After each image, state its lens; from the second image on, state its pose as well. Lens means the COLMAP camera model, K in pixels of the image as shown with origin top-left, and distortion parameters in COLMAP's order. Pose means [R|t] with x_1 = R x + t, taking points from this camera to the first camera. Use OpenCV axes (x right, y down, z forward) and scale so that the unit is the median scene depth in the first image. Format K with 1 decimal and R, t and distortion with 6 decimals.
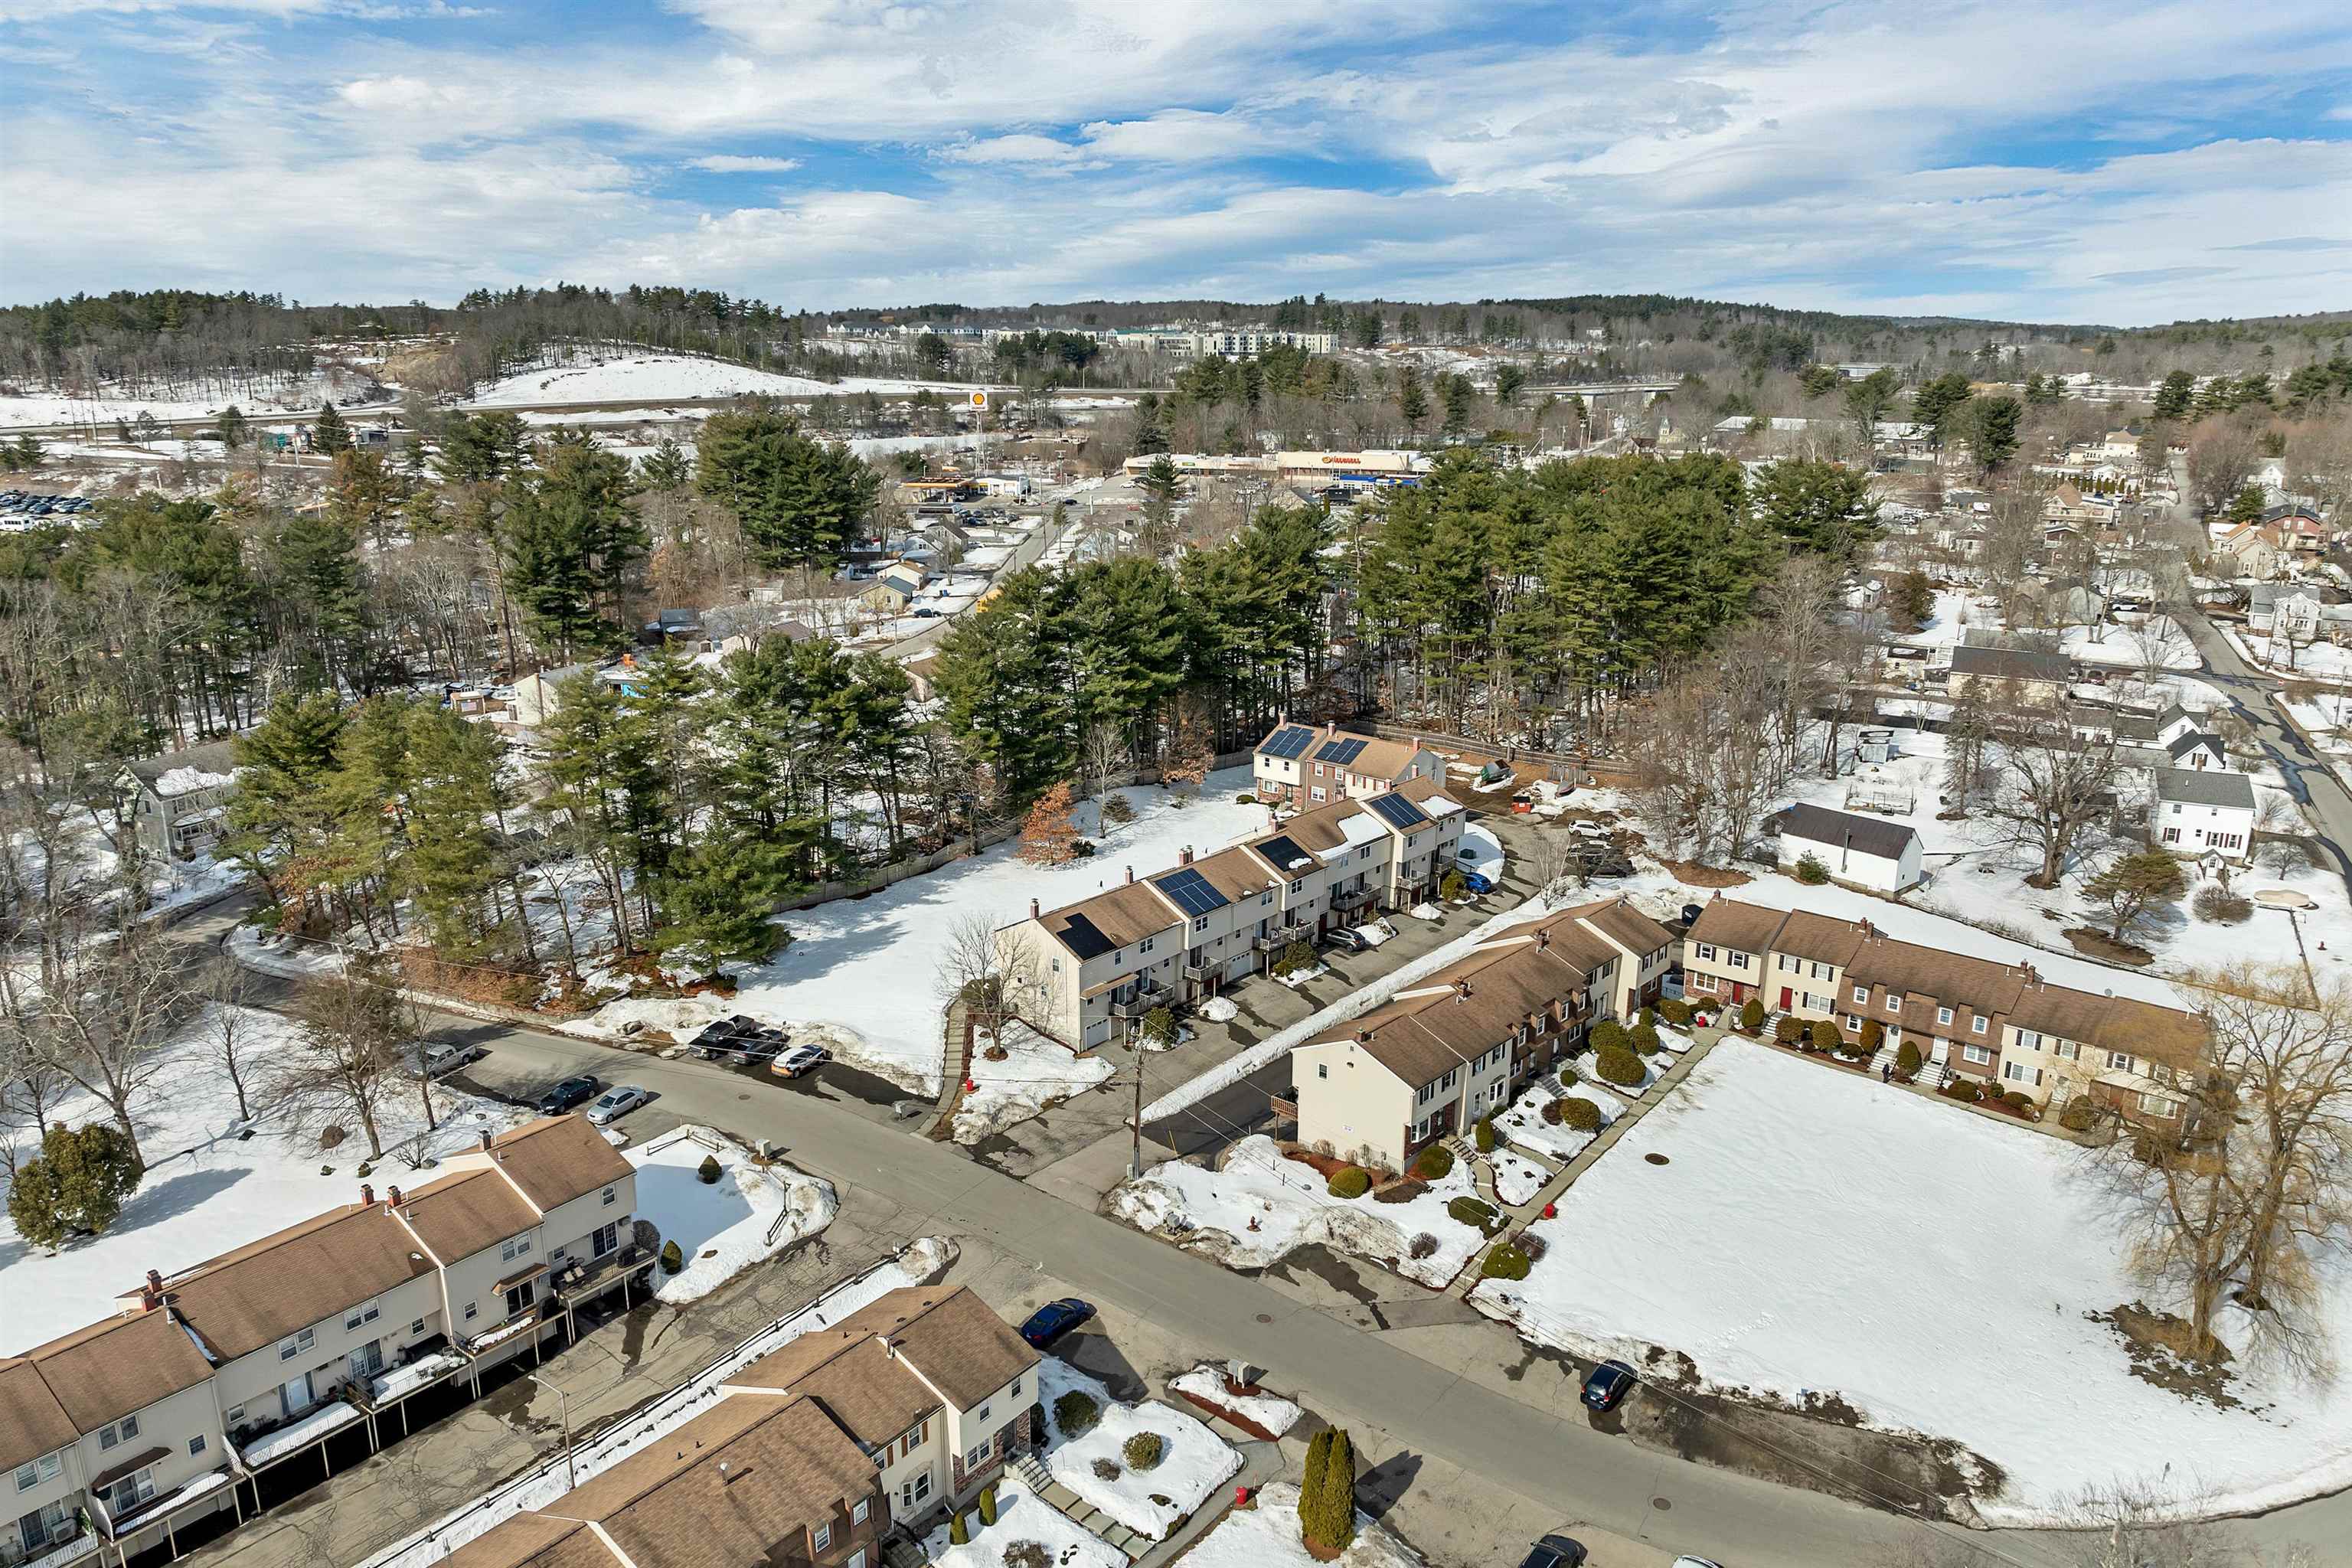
lens RADIAL K [[1703.3, 0, 1188.2], [0, 1703.3, 767.1], [0, 0, 1]] dist [-0.039381, 0.014408]
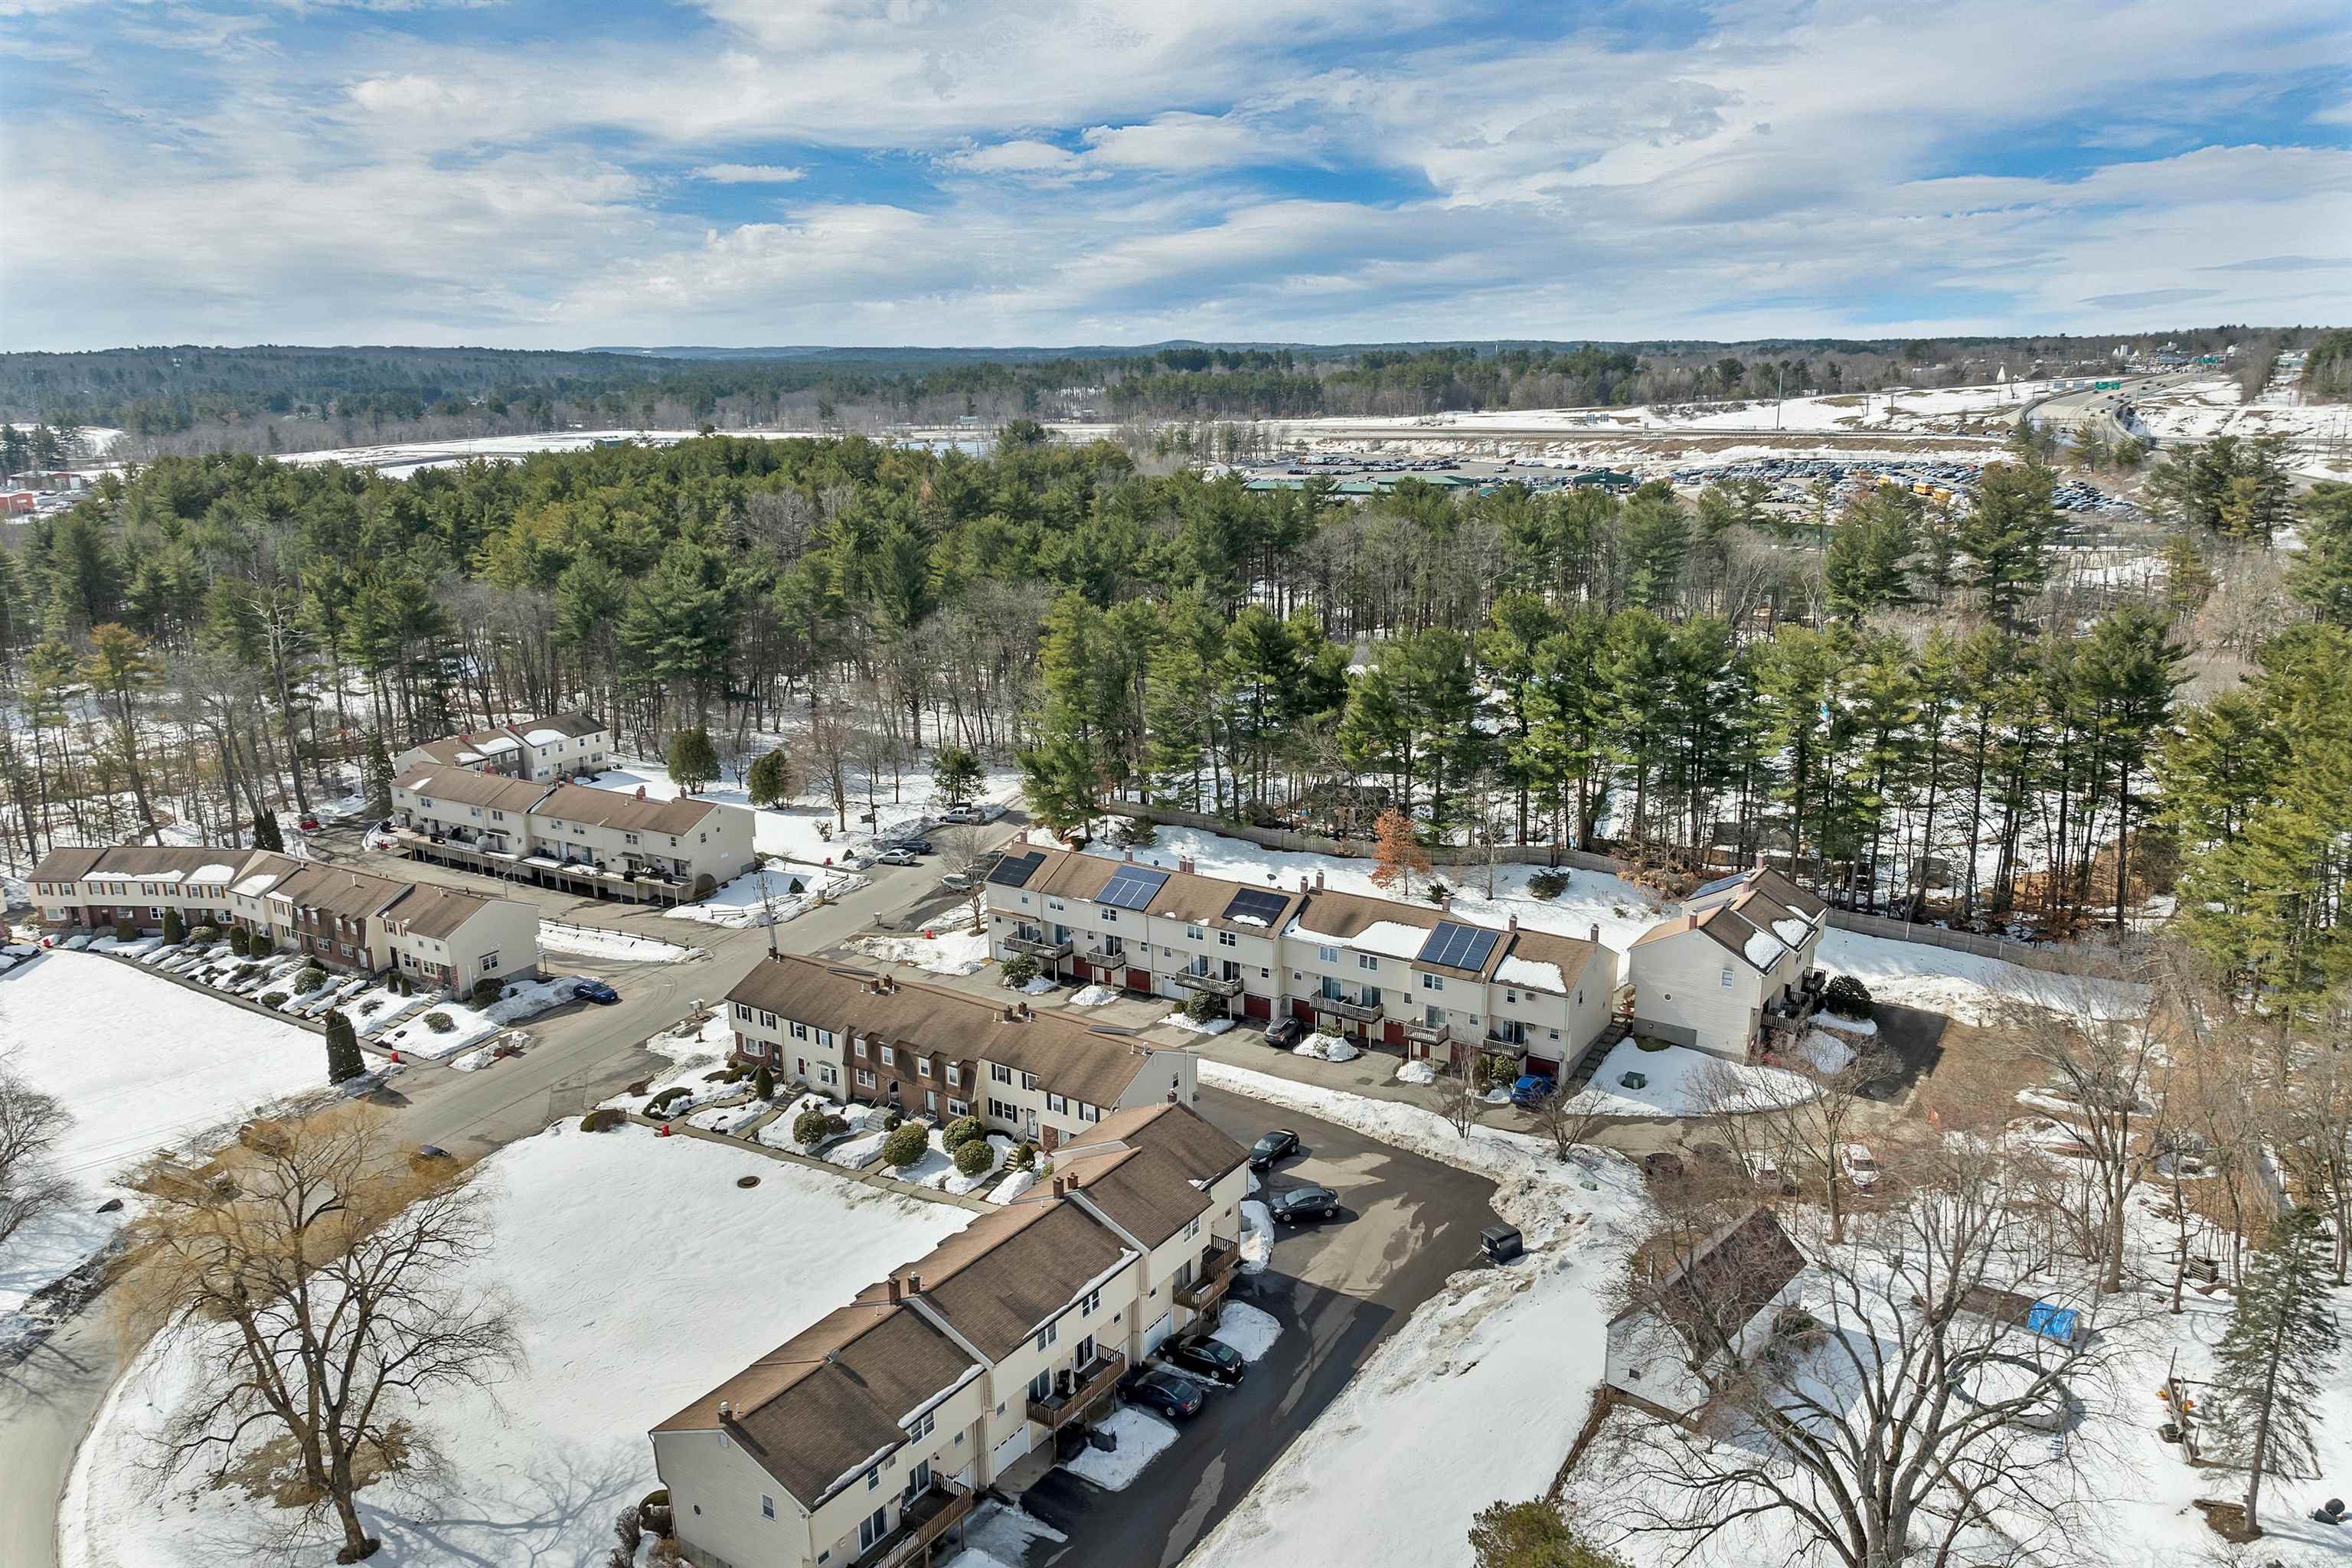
lens RADIAL K [[1703.3, 0, 1189.0], [0, 1703.3, 824.1], [0, 0, 1]] dist [-0.039381, 0.014408]
pose [[0.117531, 0.263046, -0.957598, 1.041188], [-0.238115, 0.943615, 0.229980, -0.219659], [0.964099, 0.200989, 0.173539, 0.902407]]
